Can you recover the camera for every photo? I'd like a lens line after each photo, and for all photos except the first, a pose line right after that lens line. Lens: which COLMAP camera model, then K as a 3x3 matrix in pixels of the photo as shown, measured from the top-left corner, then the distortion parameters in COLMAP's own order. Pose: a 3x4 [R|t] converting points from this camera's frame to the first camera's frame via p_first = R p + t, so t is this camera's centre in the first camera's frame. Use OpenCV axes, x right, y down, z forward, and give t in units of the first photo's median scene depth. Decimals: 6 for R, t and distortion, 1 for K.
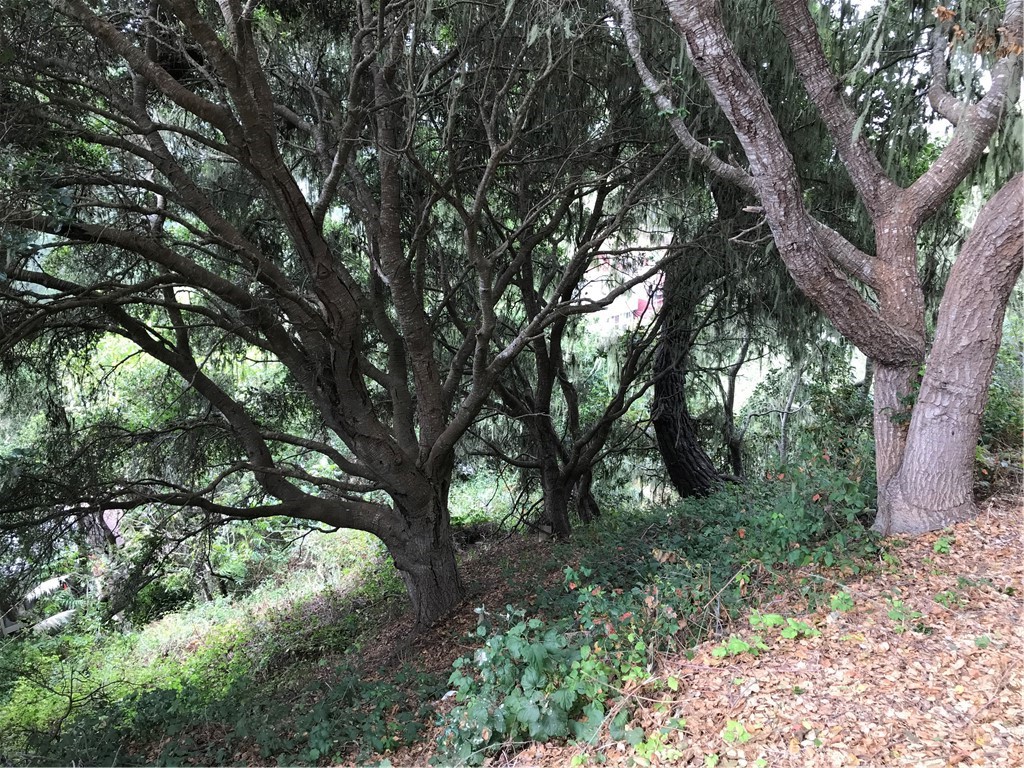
lens RADIAL K [[813.3, 0, 512.0], [0, 813.3, 384.0], [0, 0, 1]] dist [0.007505, -0.036506]
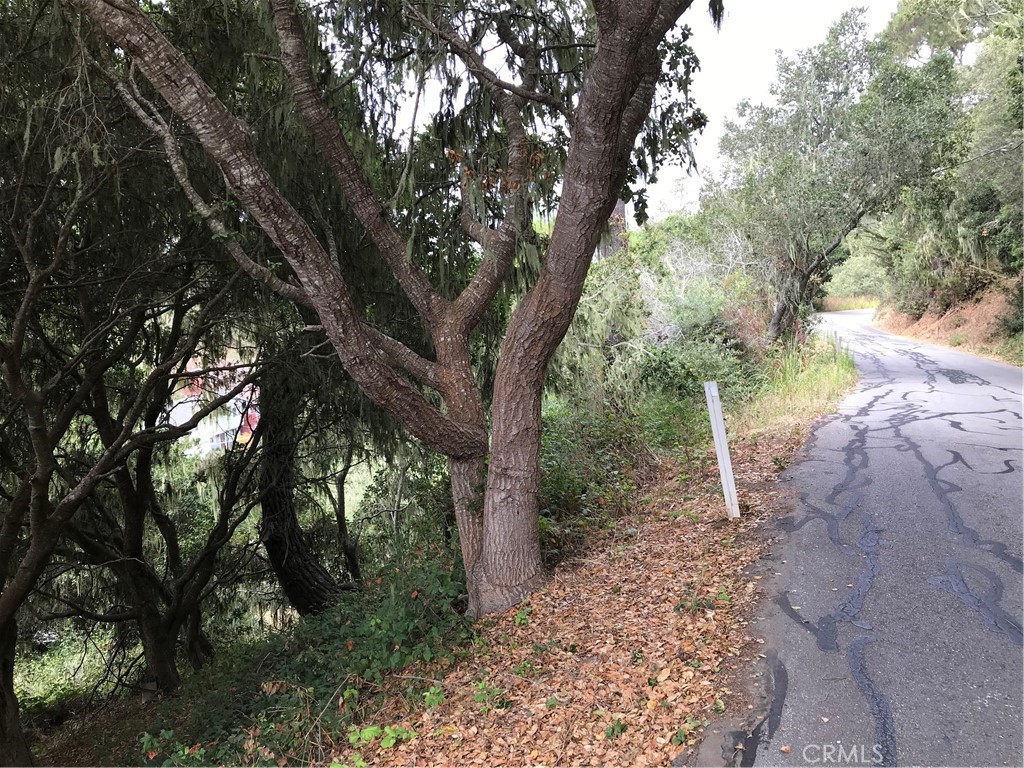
lens RADIAL K [[813.3, 0, 512.0], [0, 813.3, 384.0], [0, 0, 1]] dist [0.007505, -0.036506]
pose [[0.881790, -0.081630, 0.464525, 0.023776], [0.143473, 0.984658, -0.099318, -0.003790], [-0.449291, 0.154225, 0.879973, -0.010373]]
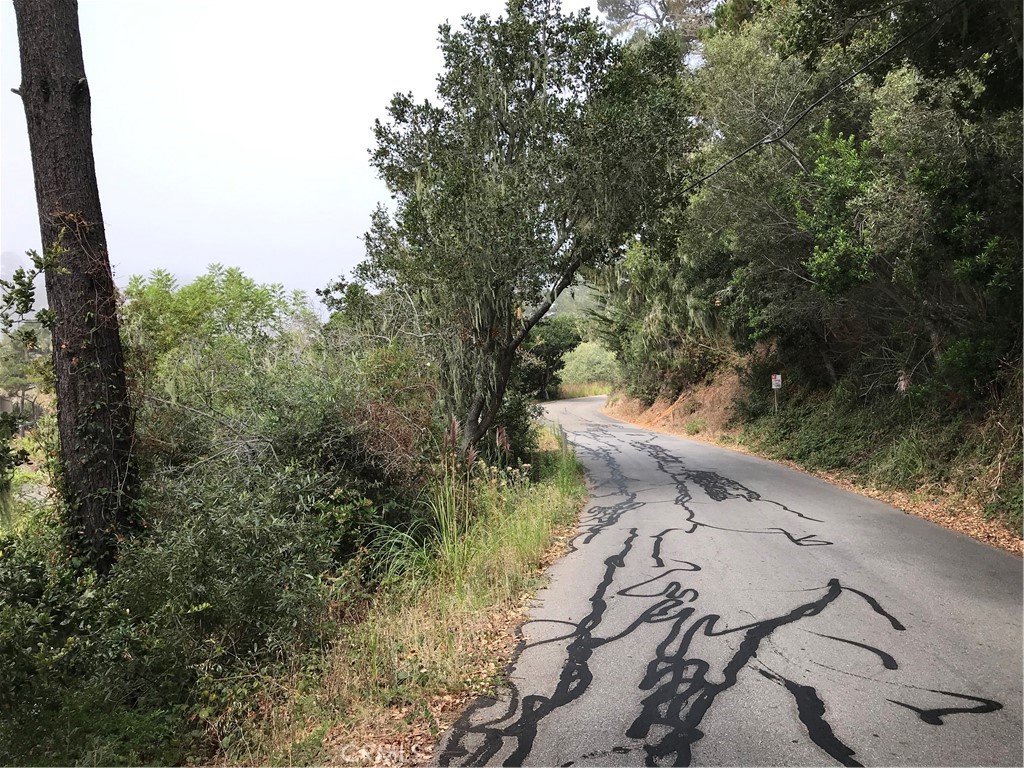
lens RADIAL K [[813.3, 0, 512.0], [0, 813.3, 384.0], [0, 0, 1]] dist [0.007505, -0.036506]
pose [[0.702490, -0.050030, 0.709933, 0.097599], [0.225353, 0.961835, -0.155208, -0.014339], [-0.675073, 0.269018, 0.686954, 0.044446]]
